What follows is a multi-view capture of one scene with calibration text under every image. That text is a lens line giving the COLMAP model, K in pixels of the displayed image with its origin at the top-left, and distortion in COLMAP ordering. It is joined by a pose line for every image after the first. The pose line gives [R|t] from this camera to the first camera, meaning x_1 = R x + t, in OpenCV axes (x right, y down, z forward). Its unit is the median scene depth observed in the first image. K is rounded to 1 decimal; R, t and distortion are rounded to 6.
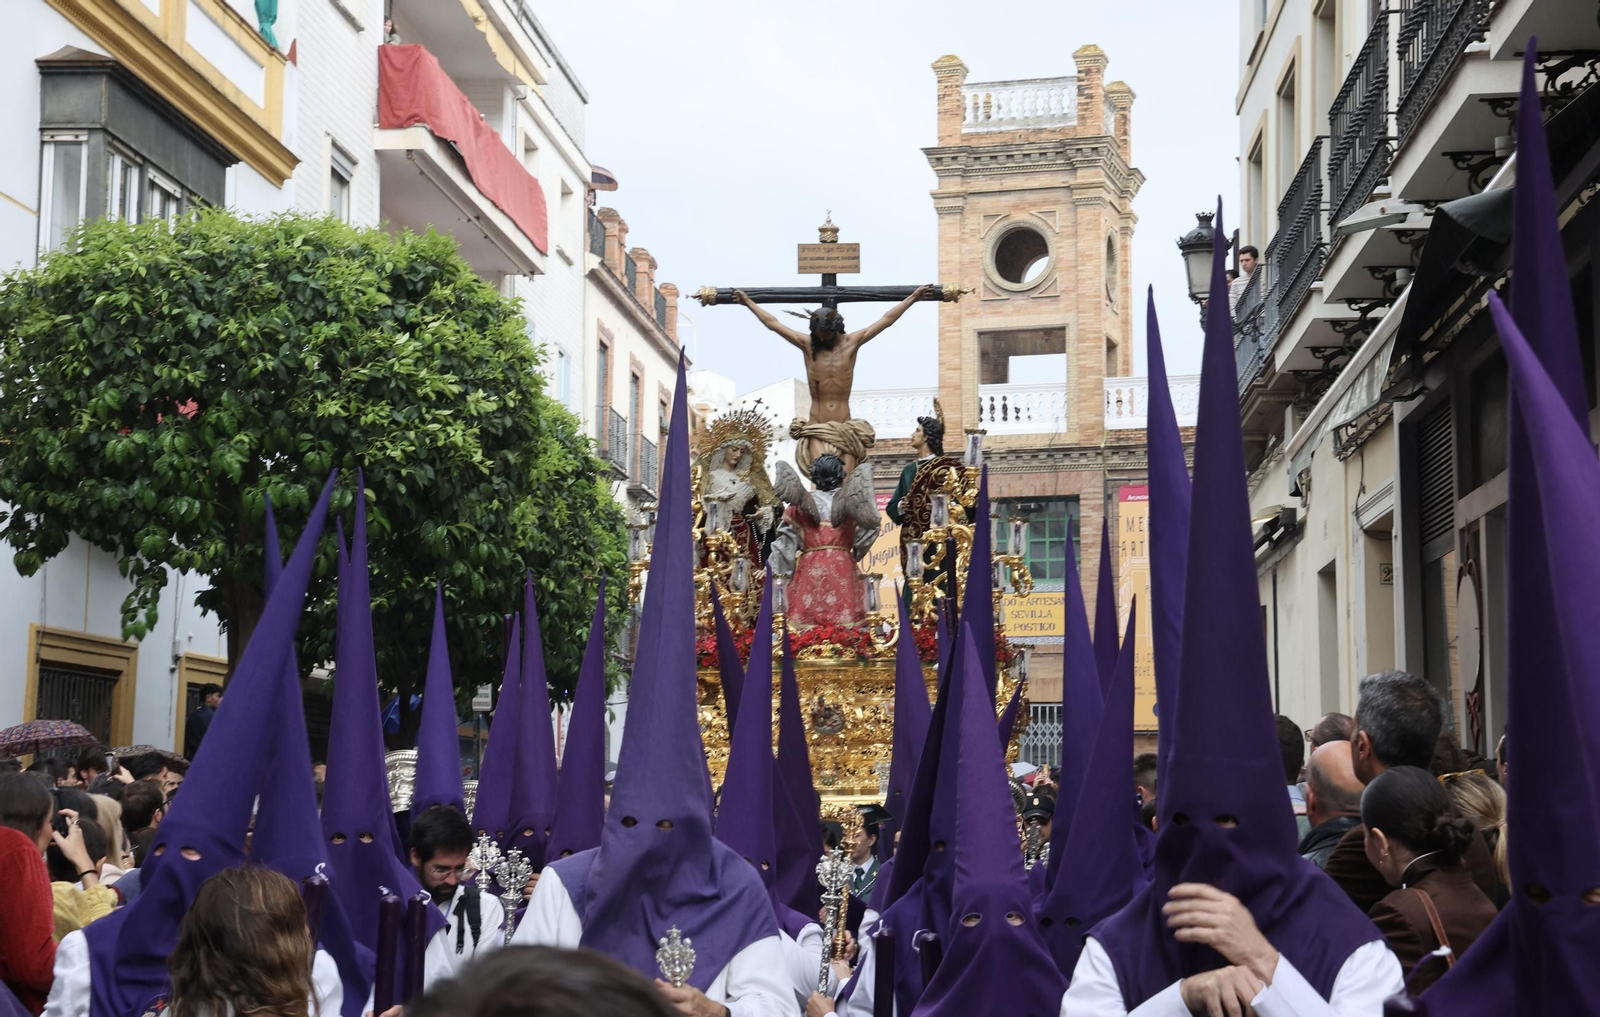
lens RADIAL K [[2677.5, 0, 807.3], [0, 2677.5, 510.5], [0, 0, 1]] dist [-0.014149, 0.000000]
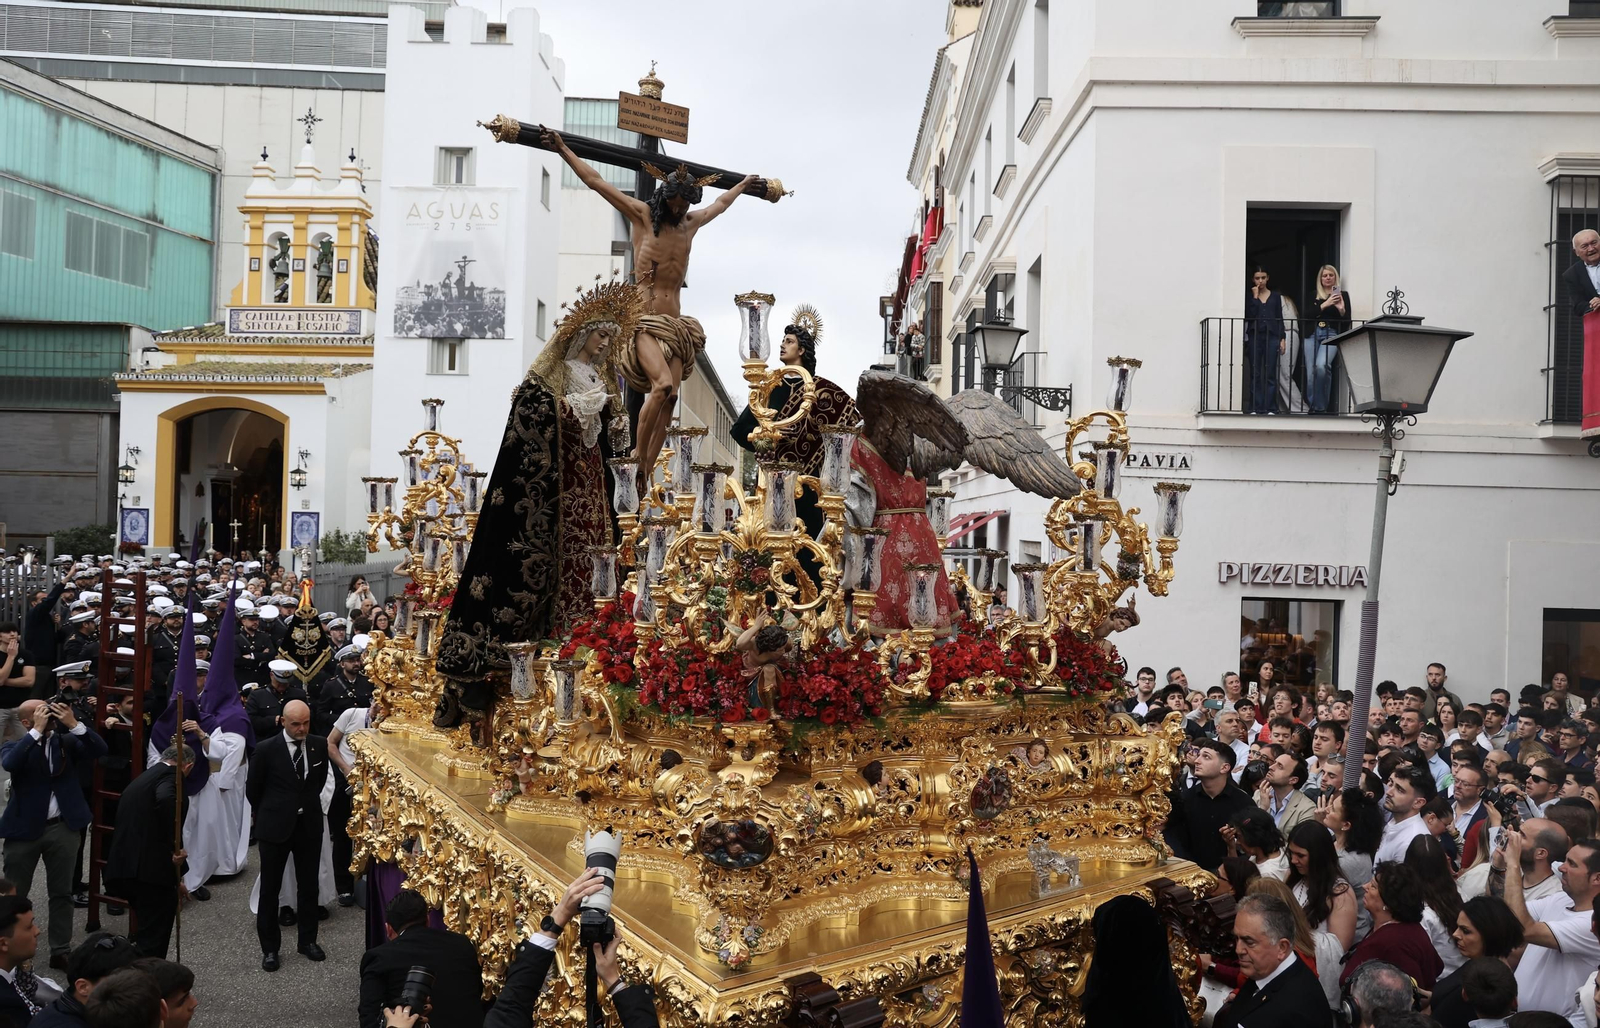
lens RADIAL K [[1117.3, 0, 874.6], [0, 1117.3, 535.8], [0, 0, 1]] dist [-0.085623, 0.033681]
pose [[0.781241, 0.026538, 0.623665, -0.157485], [-0.105467, 0.990344, 0.089975, -0.003636], [-0.615255, -0.136068, 0.776496, 0.715020]]
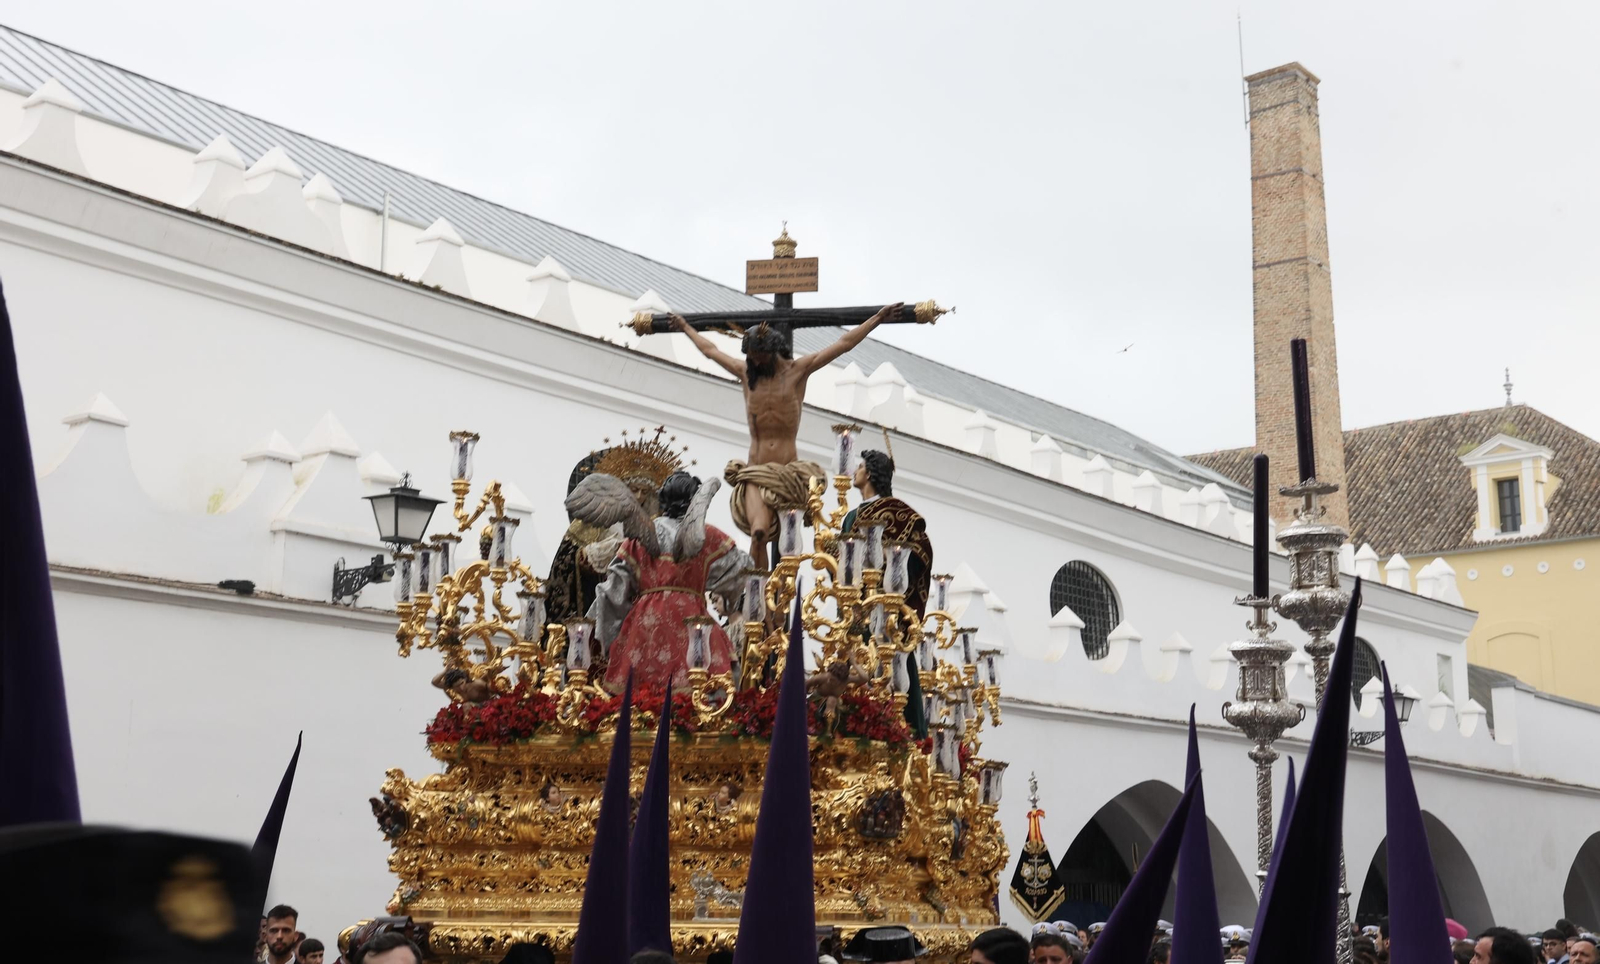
lens RADIAL K [[2126.5, 0, 805.2], [0, 2126.5, 473.7], [0, 0, 1]] dist [0.040006, 0.000000]
pose [[0.985812, -0.011000, -0.167493, 0.134598], [-0.006516, 0.994590, -0.103670, 0.039642], [0.167728, 0.103291, 0.980407, 0.371331]]
